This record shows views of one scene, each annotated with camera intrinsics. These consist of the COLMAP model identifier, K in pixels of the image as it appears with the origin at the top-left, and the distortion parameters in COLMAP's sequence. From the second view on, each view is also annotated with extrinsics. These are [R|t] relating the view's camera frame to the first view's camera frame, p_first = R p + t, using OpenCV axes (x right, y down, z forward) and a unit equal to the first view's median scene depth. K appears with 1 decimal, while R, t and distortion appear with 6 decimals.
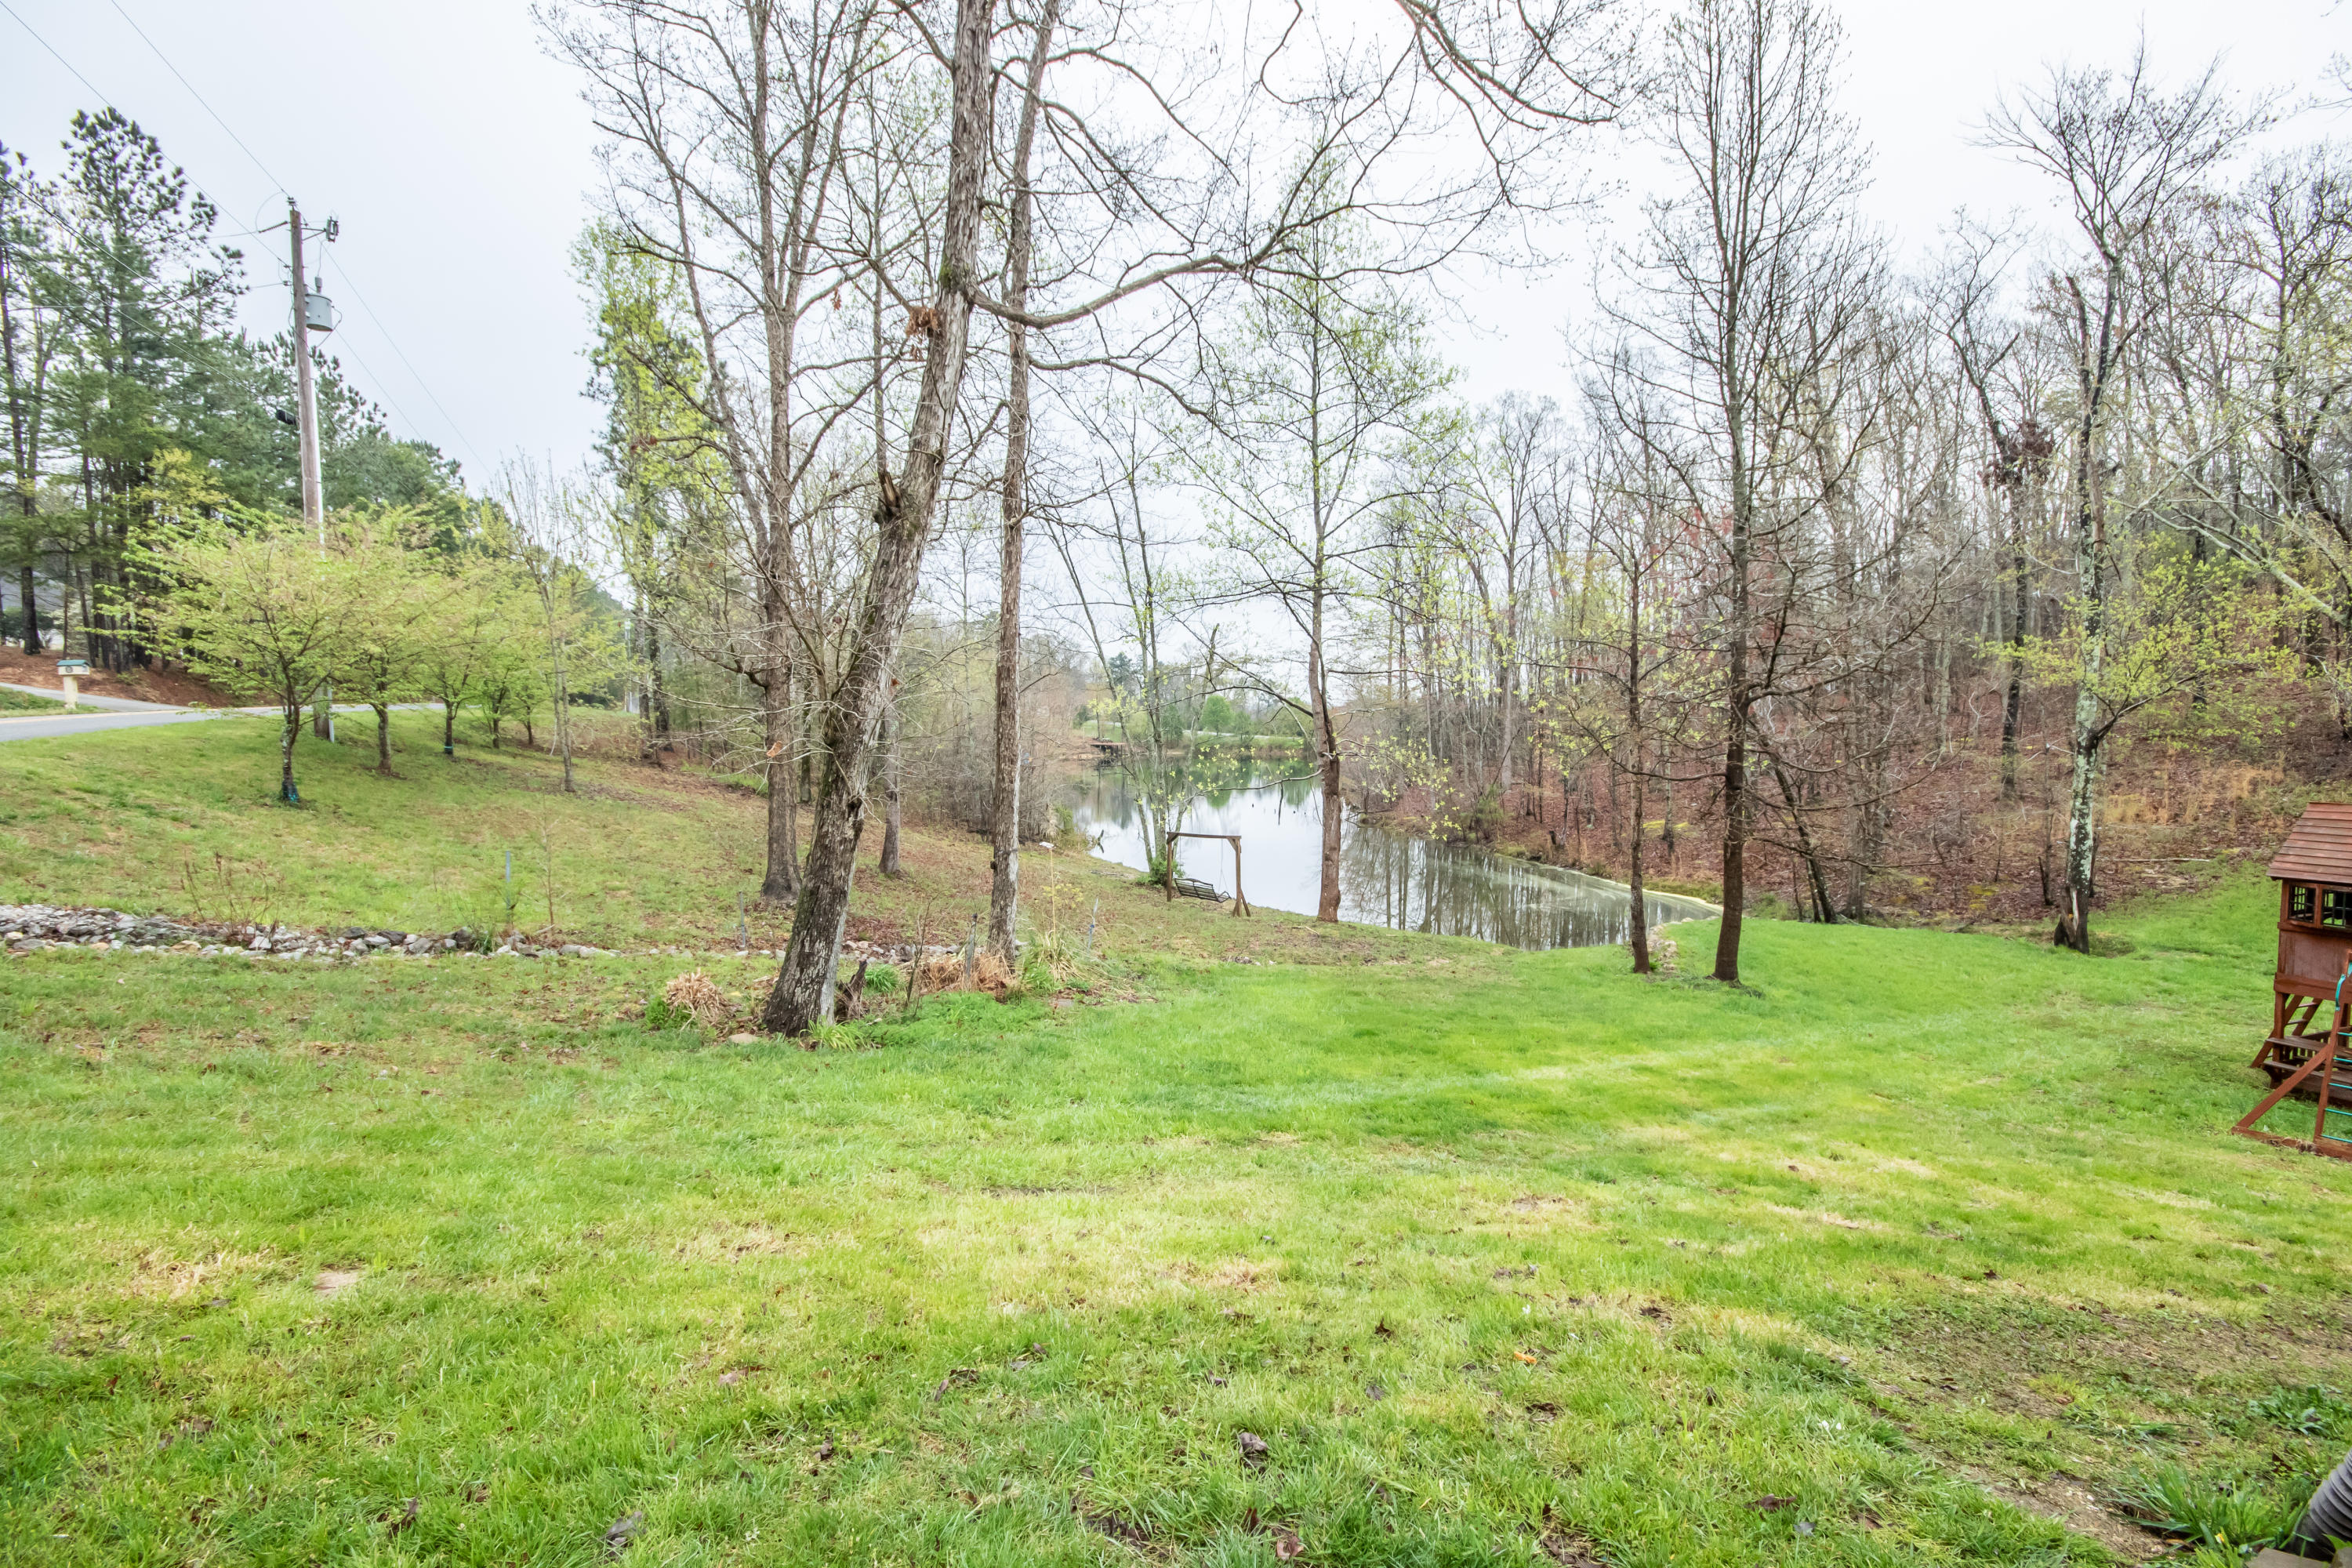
lens RADIAL K [[1085.5, 0, 1189.0], [0, 1085.5, 785.3], [0, 0, 1]] dist [-0.004271, -0.005813]
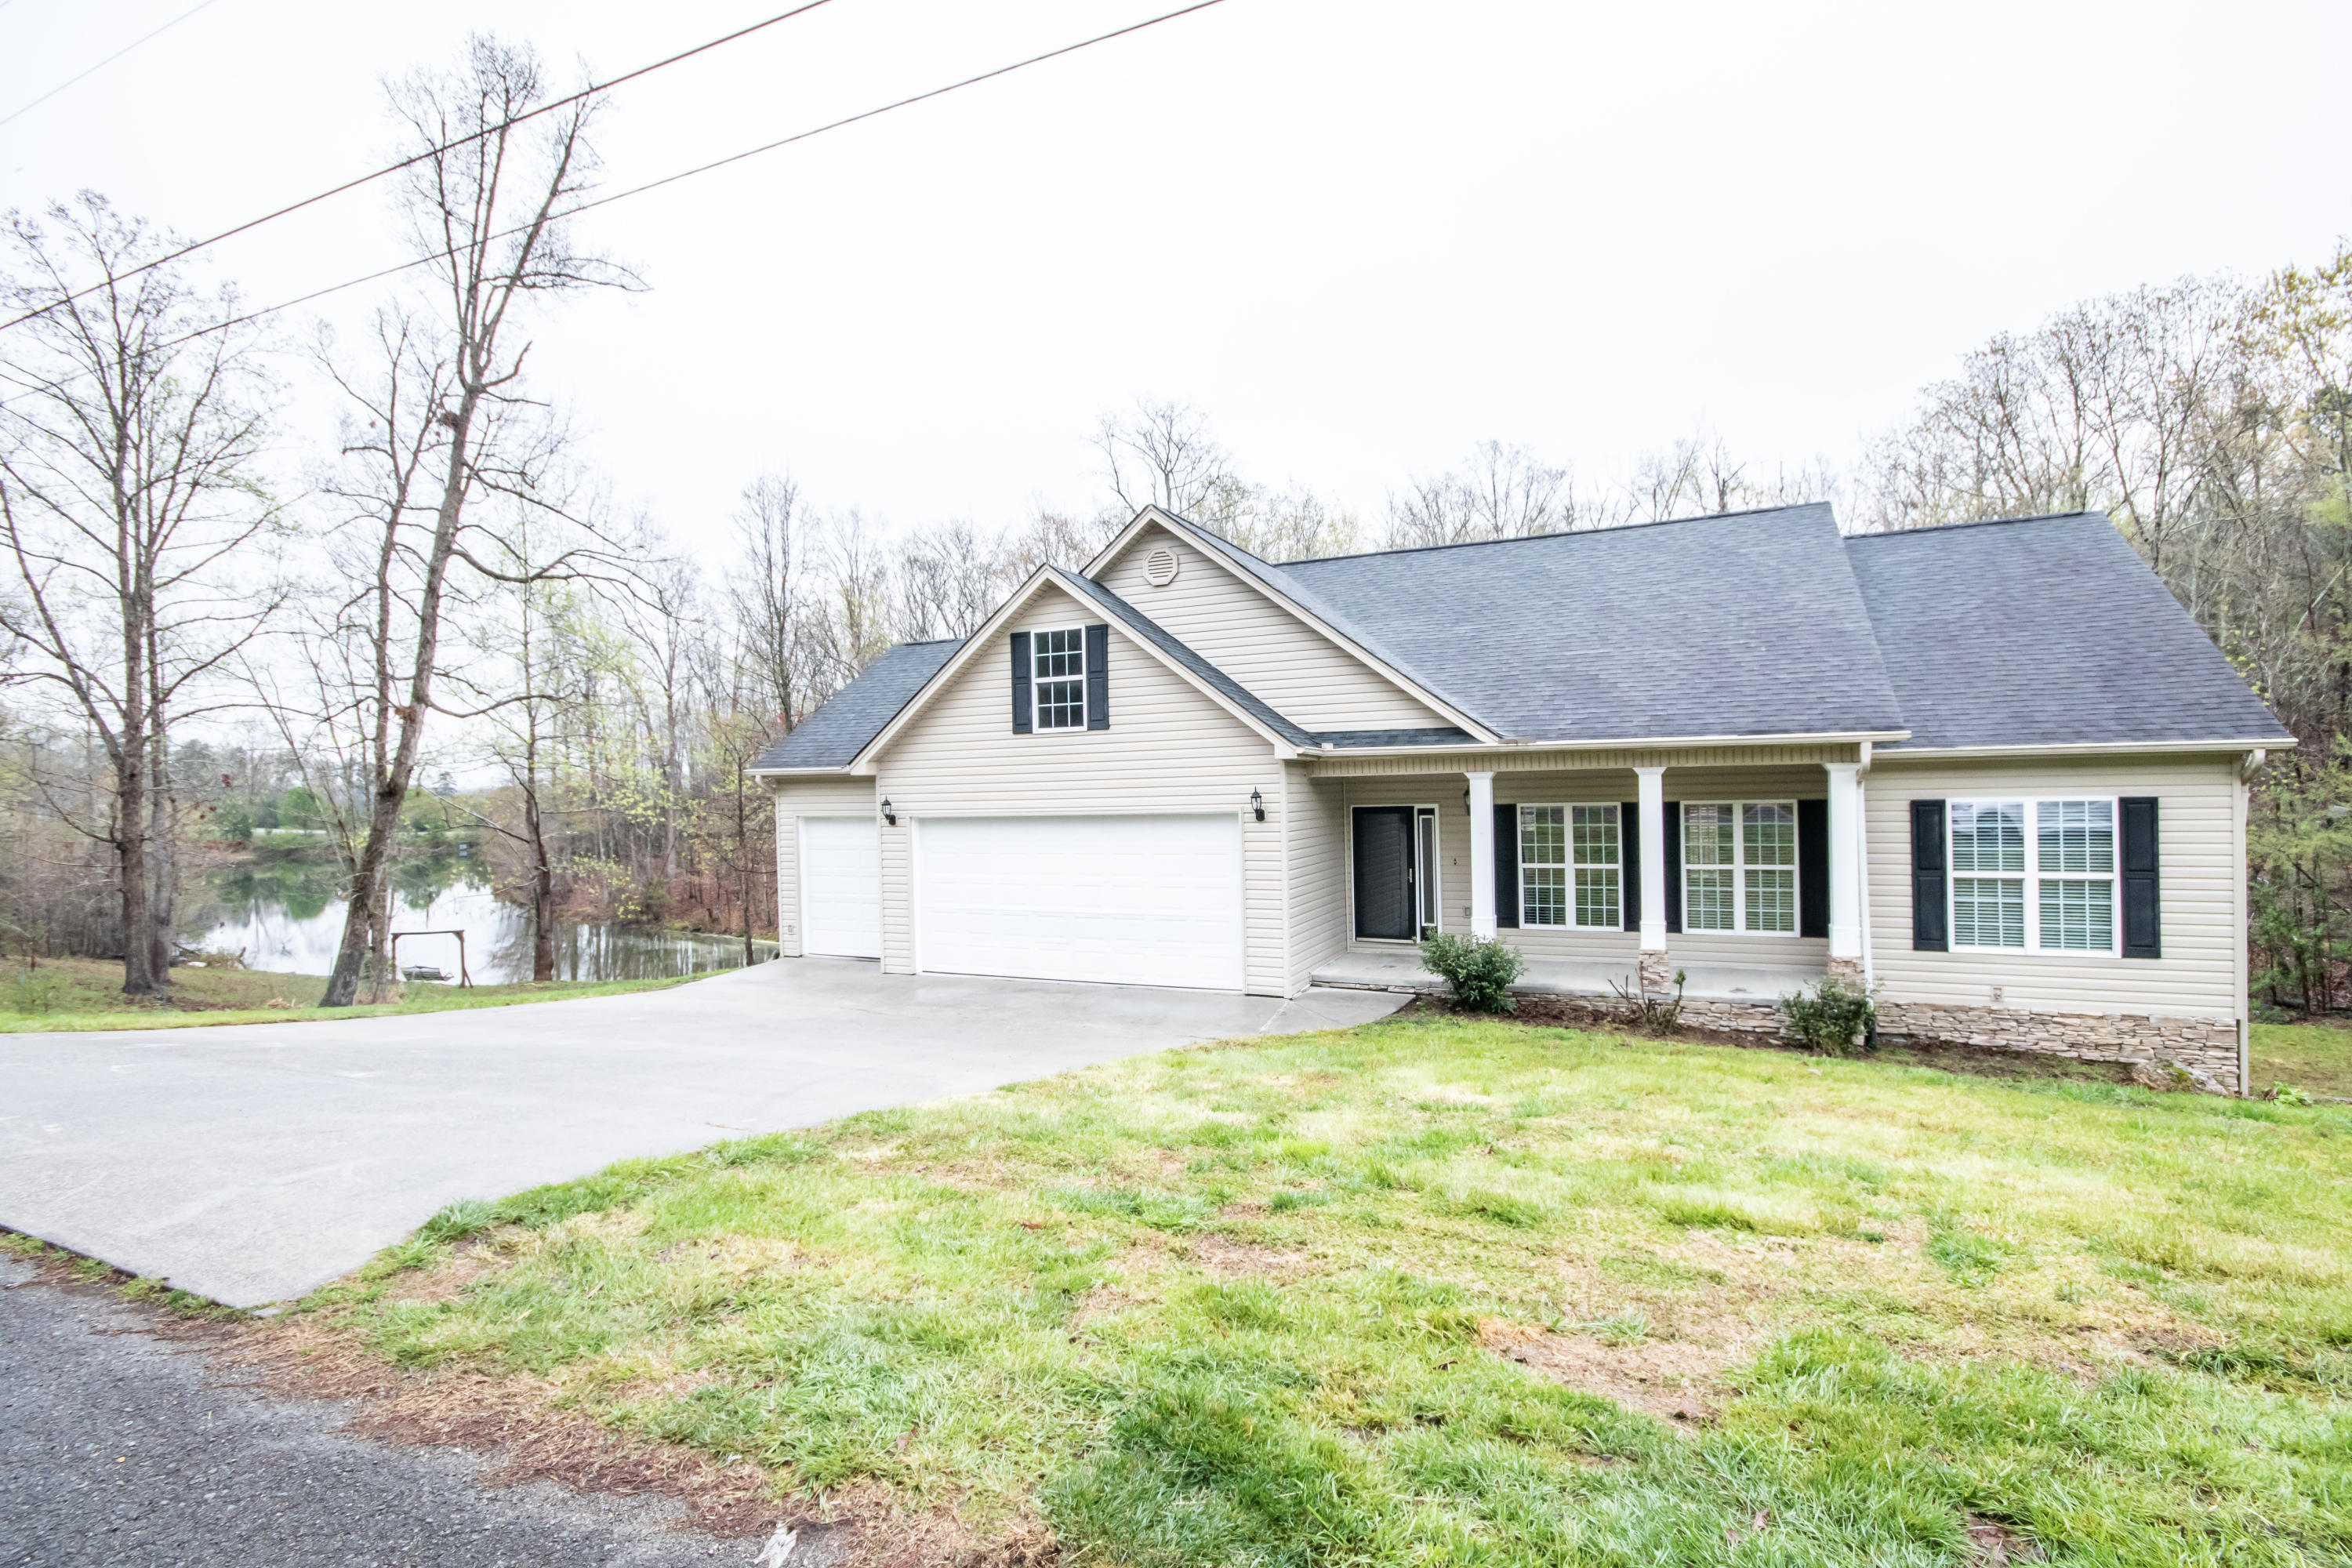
lens RADIAL K [[1085.5, 0, 1191.5], [0, 1085.5, 790.2], [0, 0, 1]] dist [-0.004271, -0.005813]
pose [[0.745221, -0.014547, 0.666659, -0.104903], [0.058924, 0.997288, -0.044105, -0.008886], [-0.664209, 0.072150, 0.744057, -0.380018]]
